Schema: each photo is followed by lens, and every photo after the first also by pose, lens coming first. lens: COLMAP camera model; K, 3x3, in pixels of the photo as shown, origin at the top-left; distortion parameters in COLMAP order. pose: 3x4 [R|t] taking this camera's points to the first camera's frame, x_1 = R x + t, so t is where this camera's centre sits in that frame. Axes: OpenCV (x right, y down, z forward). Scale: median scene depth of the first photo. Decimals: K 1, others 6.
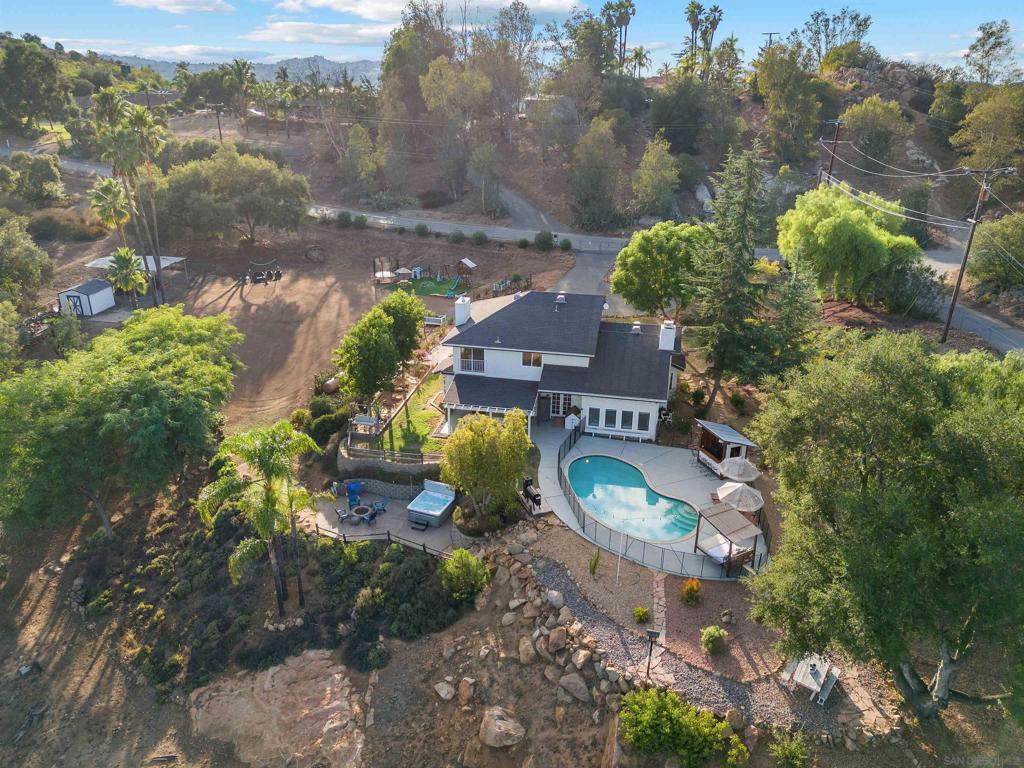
lens RADIAL K [[753.3, 0, 512.0], [0, 753.3, 384.0], [0, 0, 1]] dist [0.076479, -0.070333]
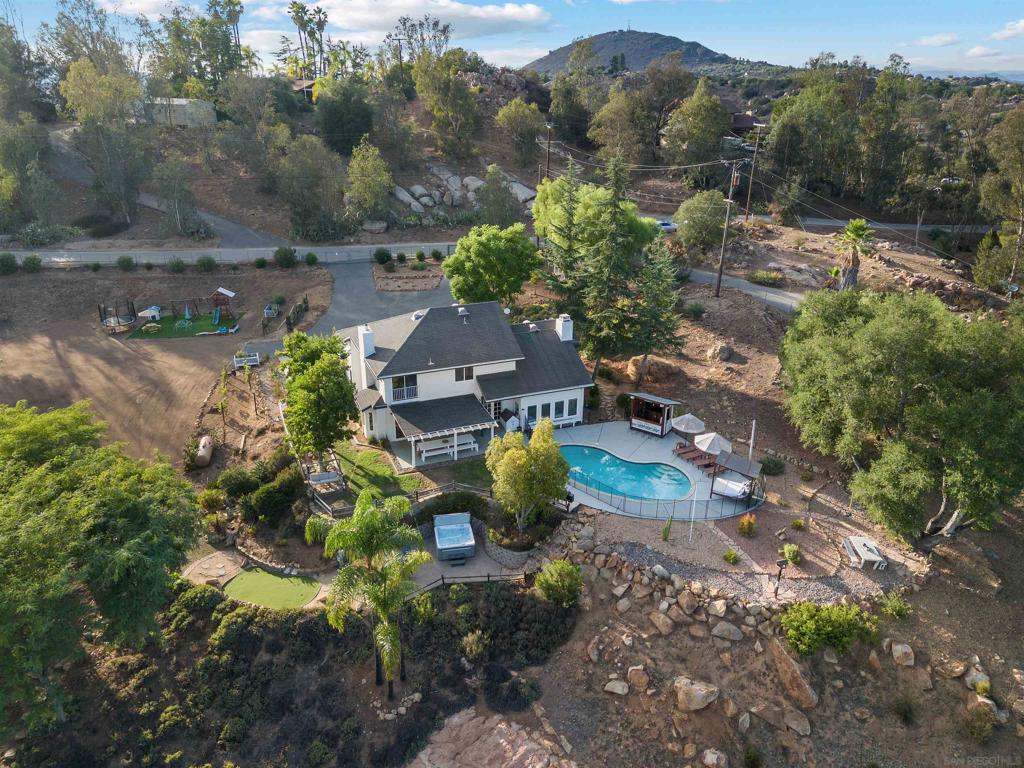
lens RADIAL K [[753.3, 0, 512.0], [0, 753.3, 384.0], [0, 0, 1]] dist [0.076479, -0.070333]
pose [[0.831187, -0.215371, 0.512584, -0.600346], [0.211136, 0.975134, 0.067349, -0.100337], [-0.514343, 0.052246, 0.855991, 0.134517]]
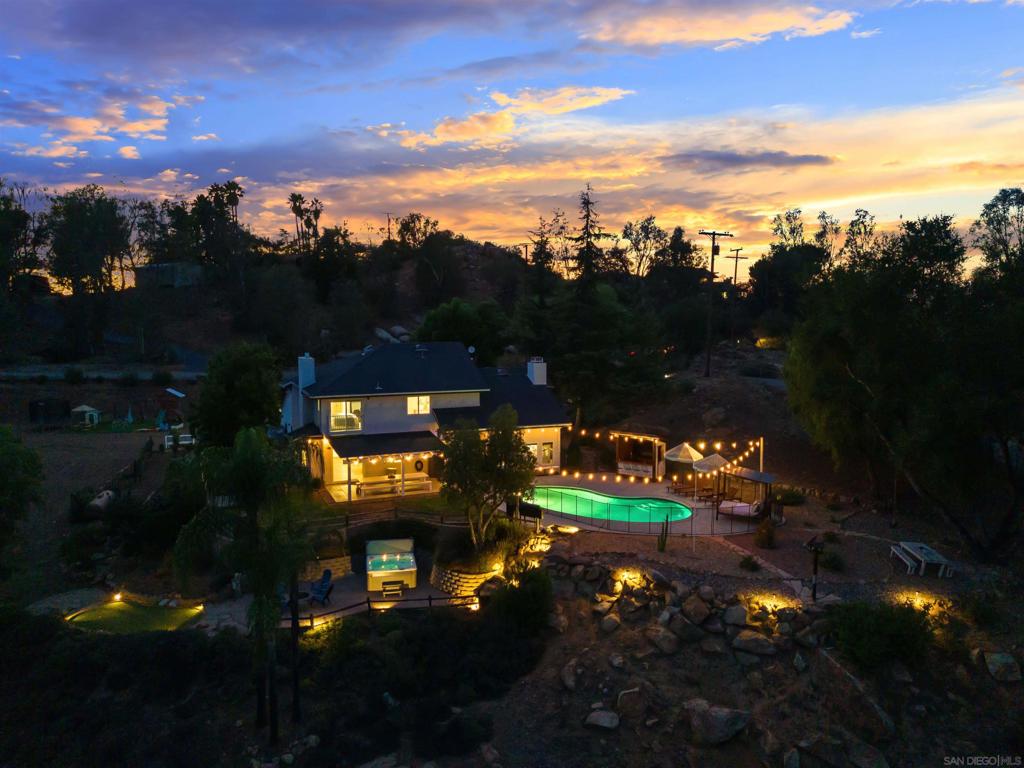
lens RADIAL K [[753.3, 0, 512.0], [0, 753.3, 384.0], [0, 0, 1]] dist [0.076479, -0.070333]
pose [[0.826797, -0.064439, 0.558797, -0.499715], [0.222247, 0.950011, -0.219284, 0.215316], [-0.516732, 0.305495, 0.799788, 0.326738]]
